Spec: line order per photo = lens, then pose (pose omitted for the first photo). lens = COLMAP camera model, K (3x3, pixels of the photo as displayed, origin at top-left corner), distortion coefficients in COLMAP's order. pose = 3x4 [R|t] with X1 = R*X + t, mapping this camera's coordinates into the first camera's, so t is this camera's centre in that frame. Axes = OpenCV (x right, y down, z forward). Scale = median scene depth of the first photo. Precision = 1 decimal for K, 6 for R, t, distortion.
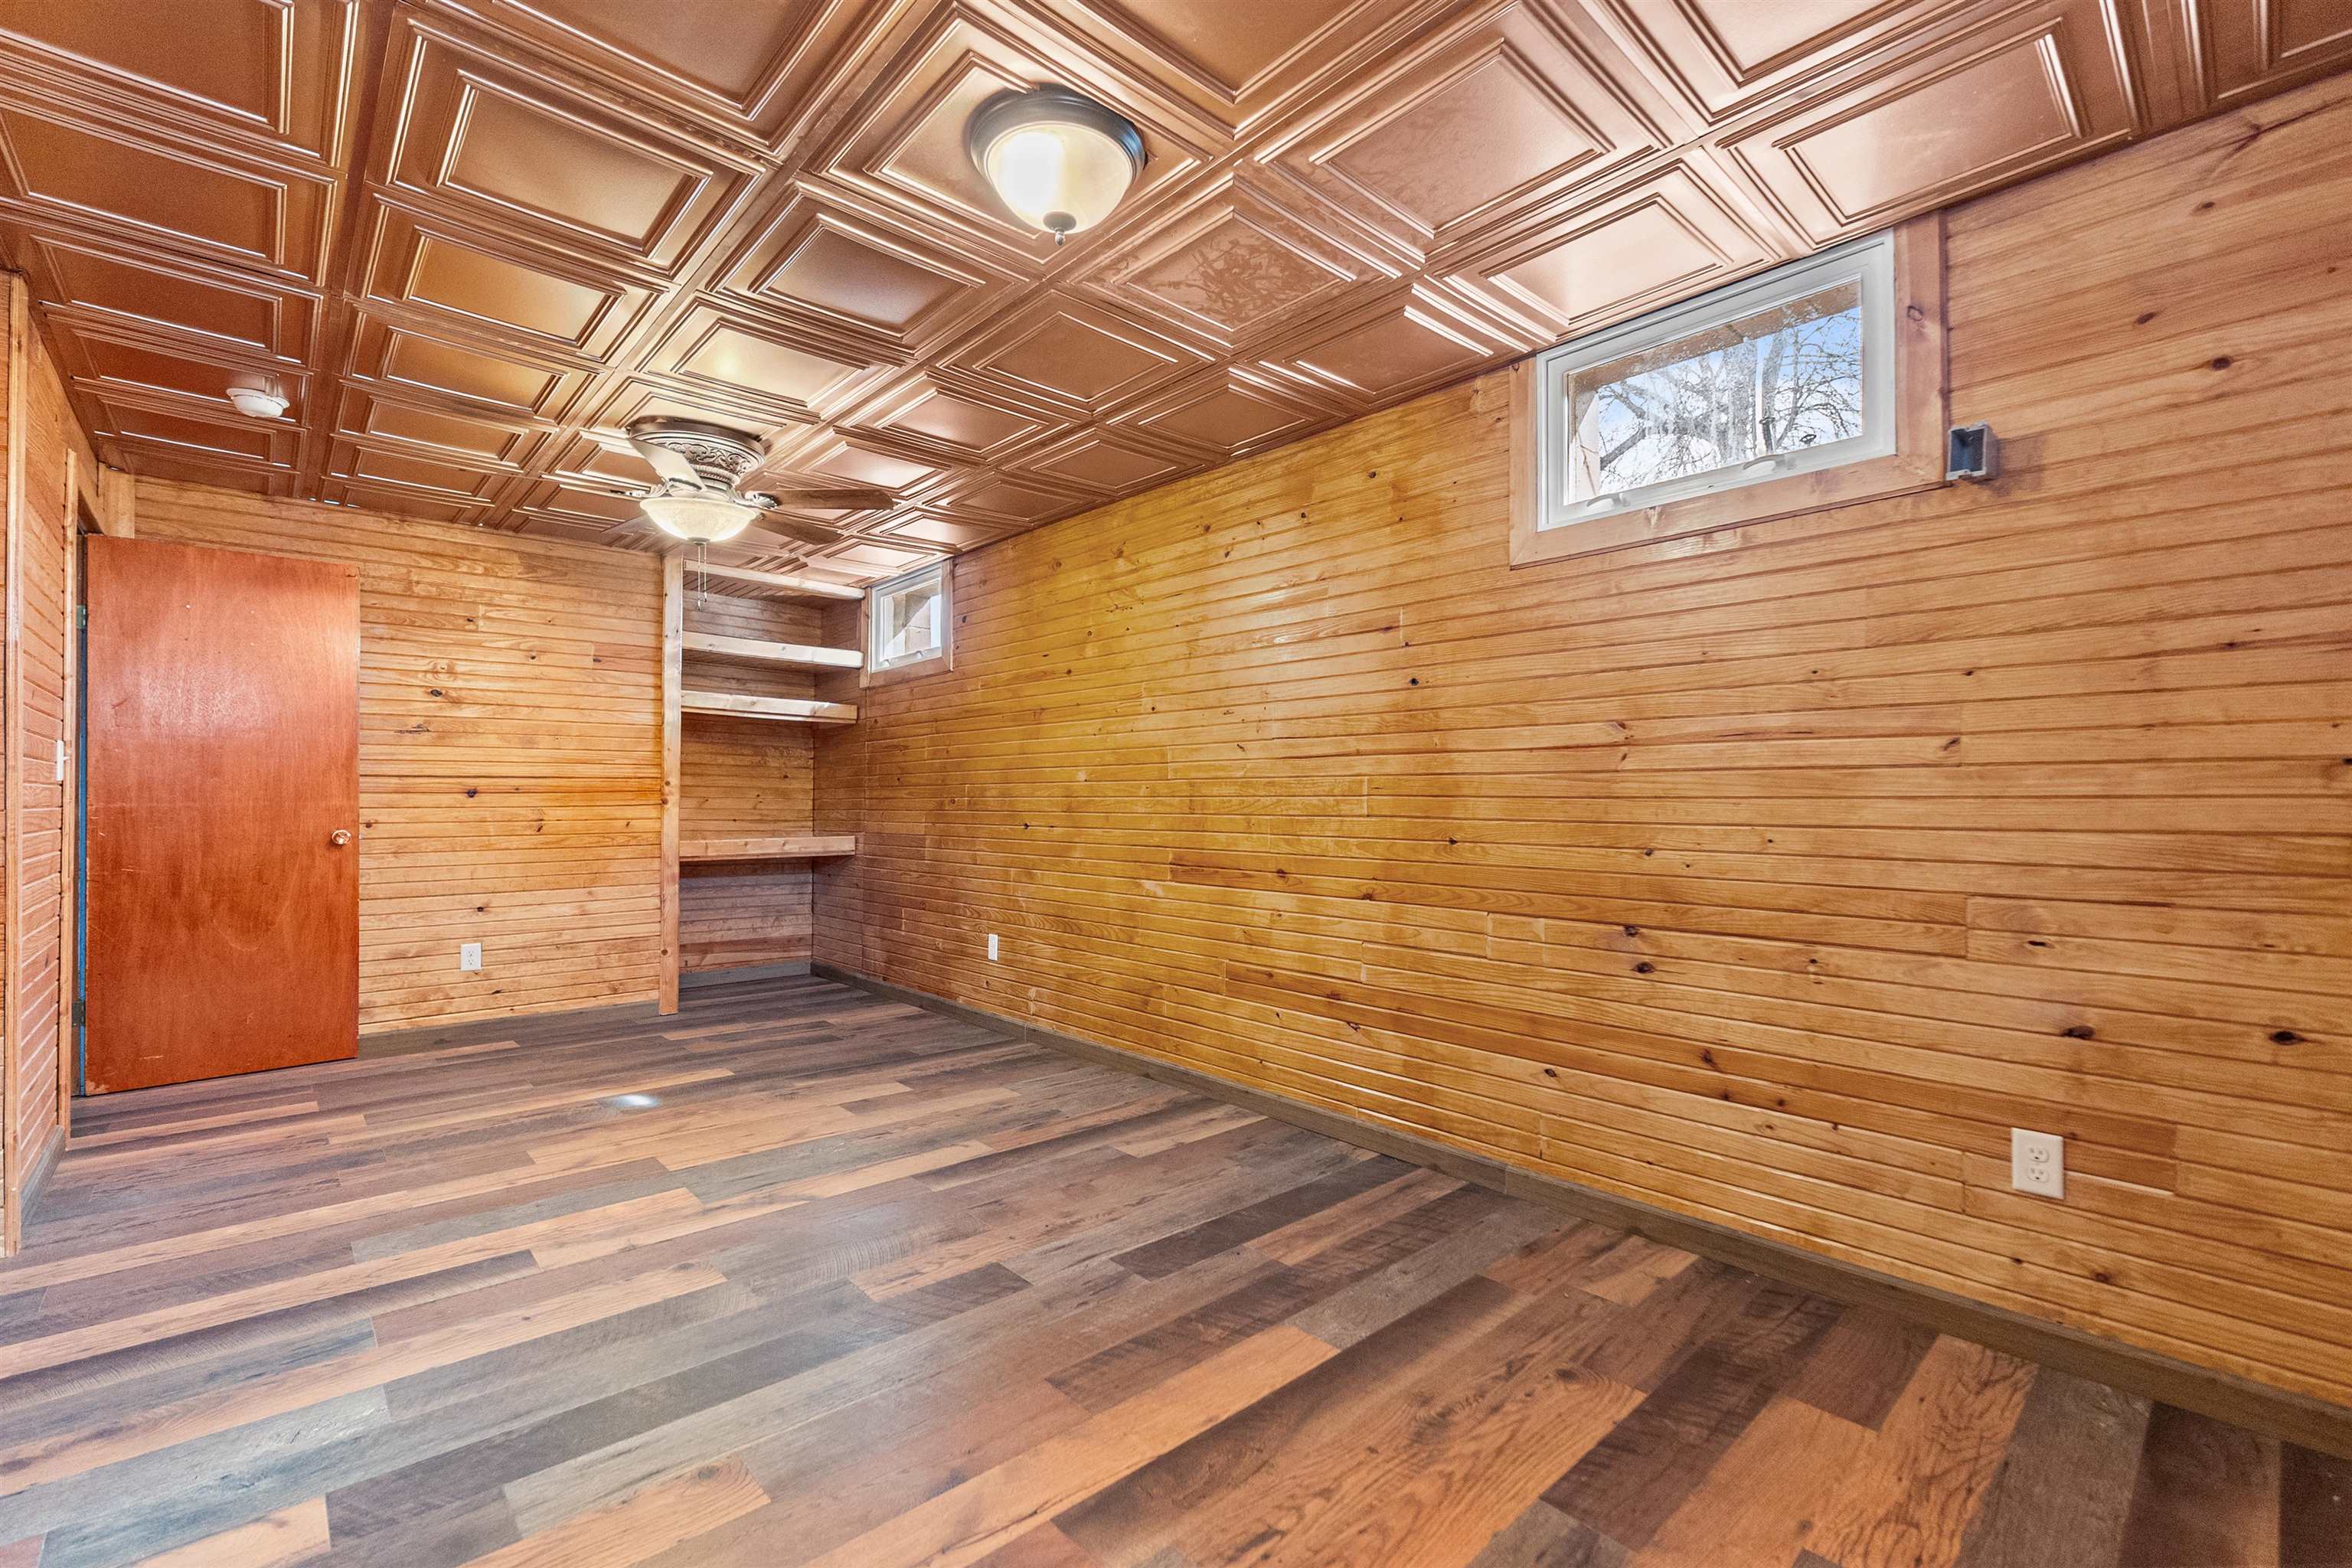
lens RADIAL K [[998.7, 0, 1171.1], [0, 998.7, 794.8], [0, 0, 1]] dist [0.001408, 0.001419]
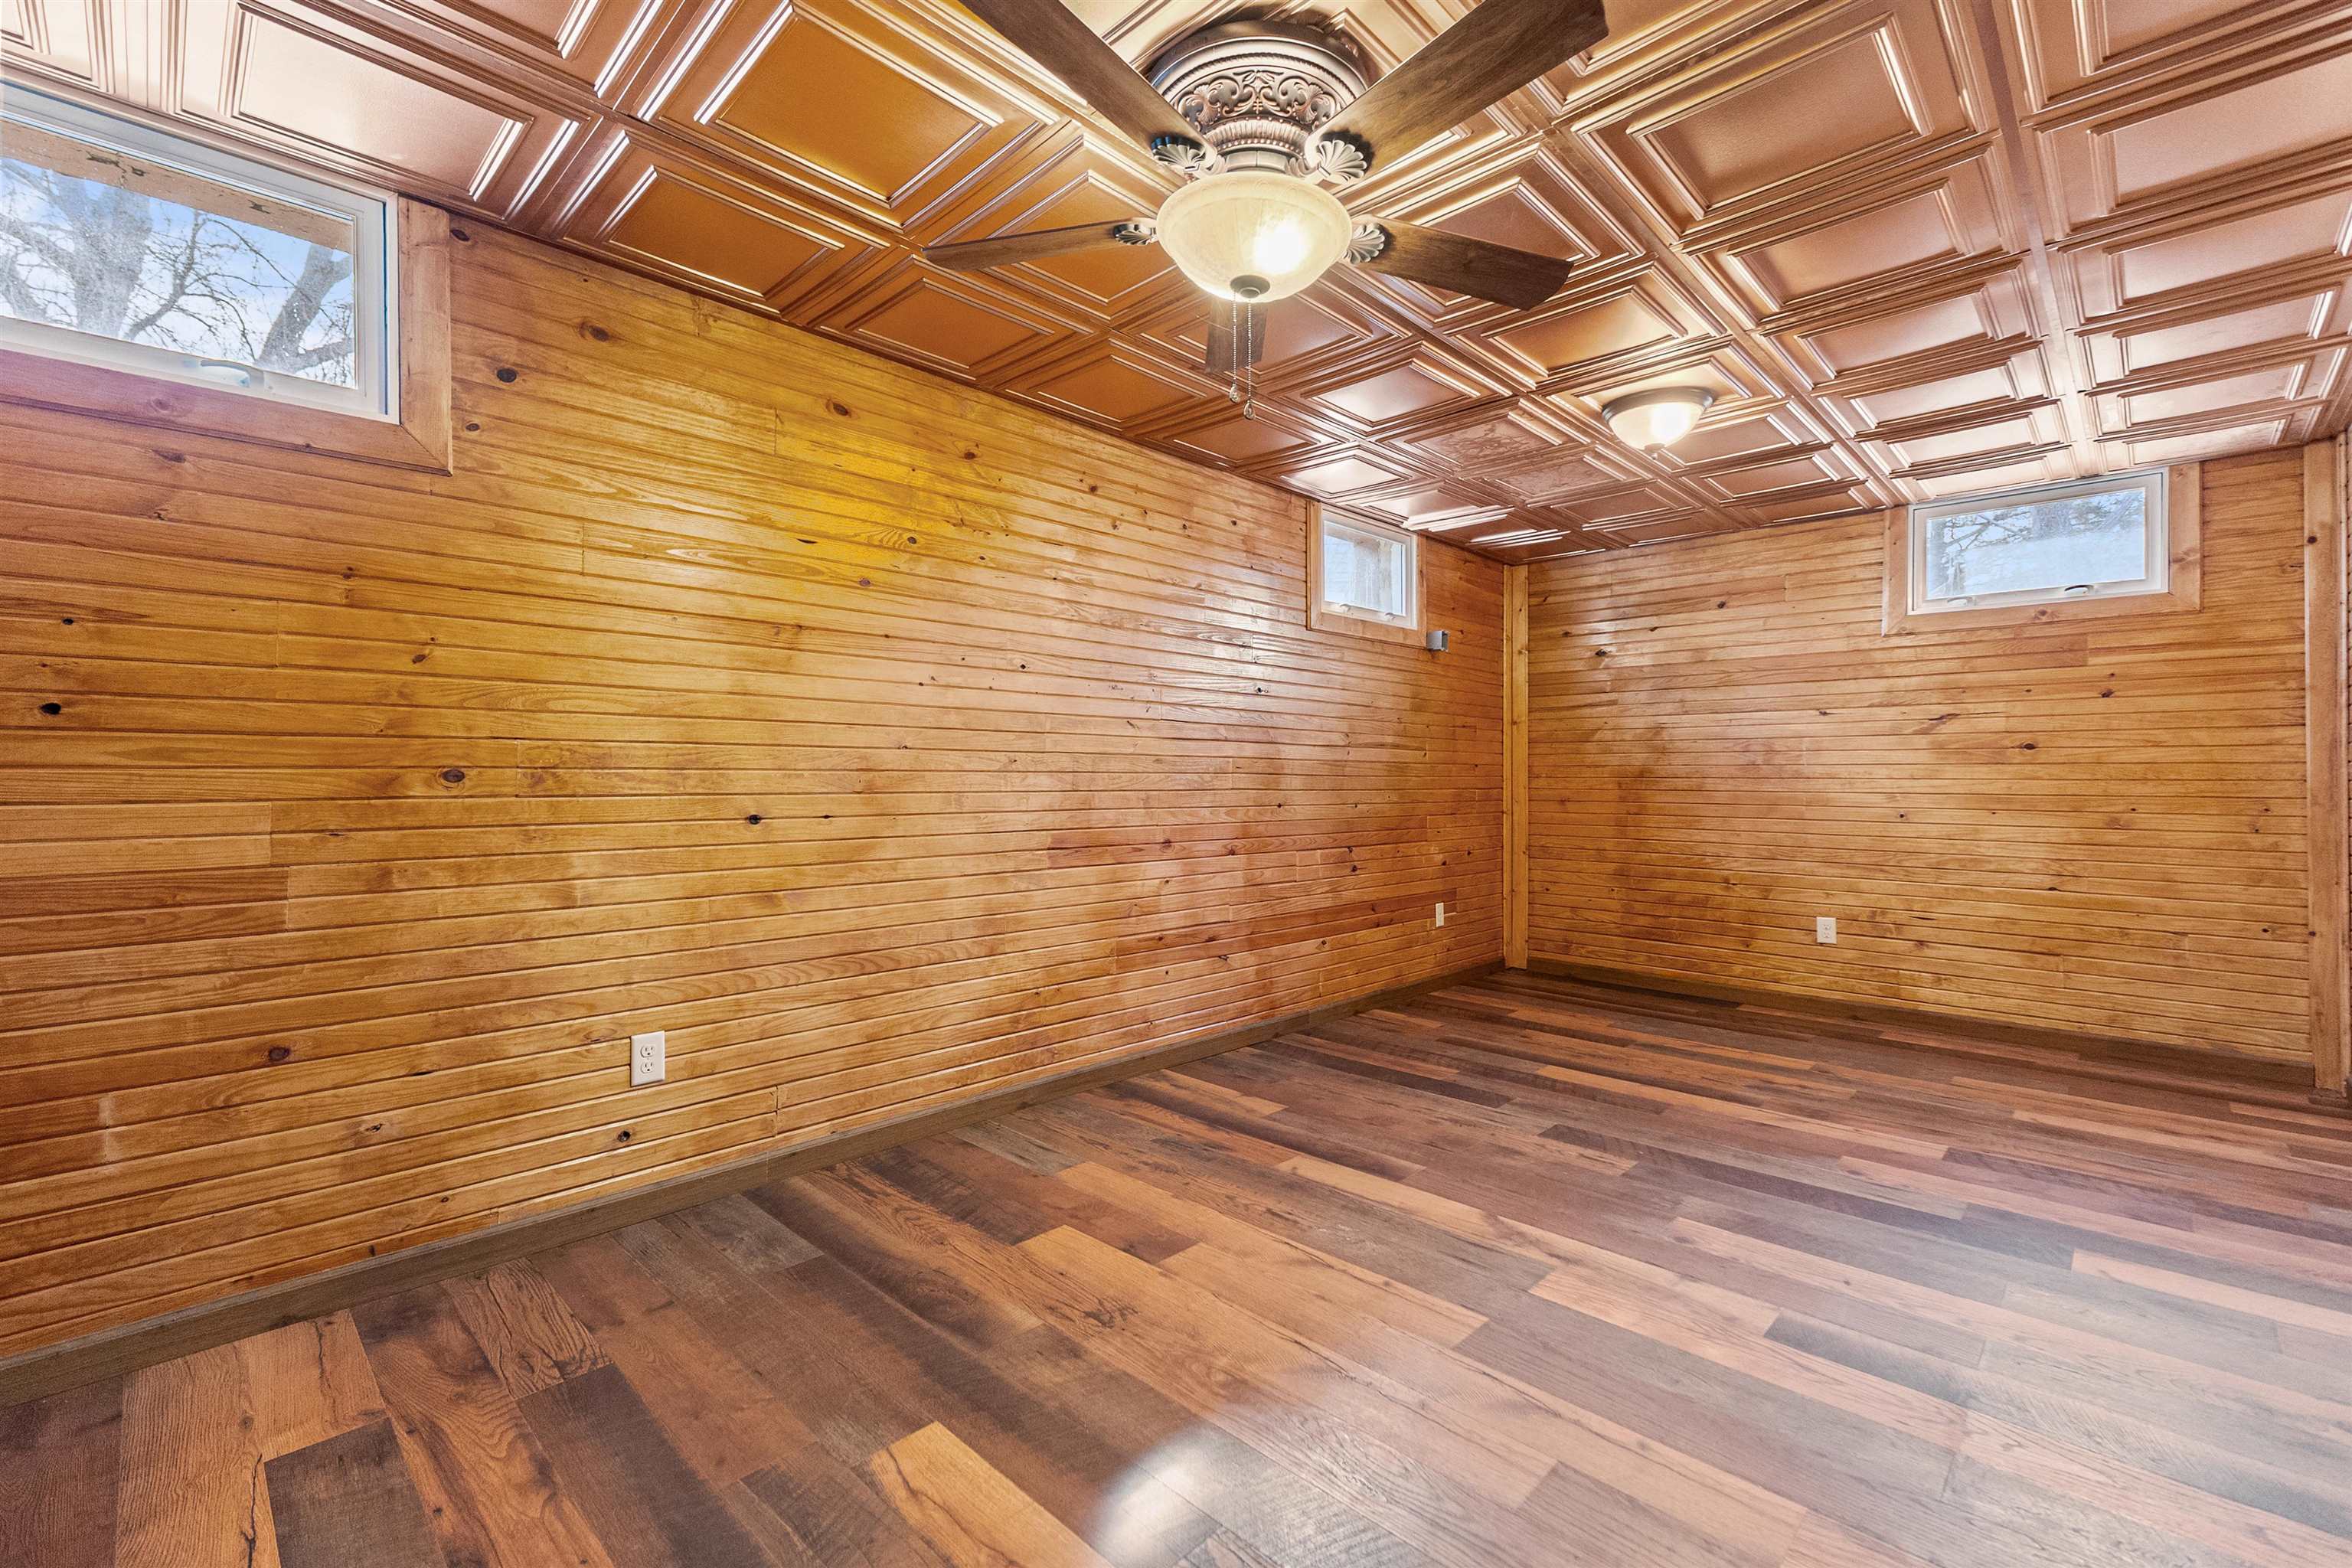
lens RADIAL K [[998.7, 0, 1165.7], [0, 998.7, 772.6], [0, 0, 1]] dist [0.001408, 0.001419]
pose [[-0.046115, 0.002349, 0.998933, -1.084456], [-0.010137, 0.999945, -0.002819, 0.004372], [-0.998885, -0.010256, -0.046089, 1.157210]]
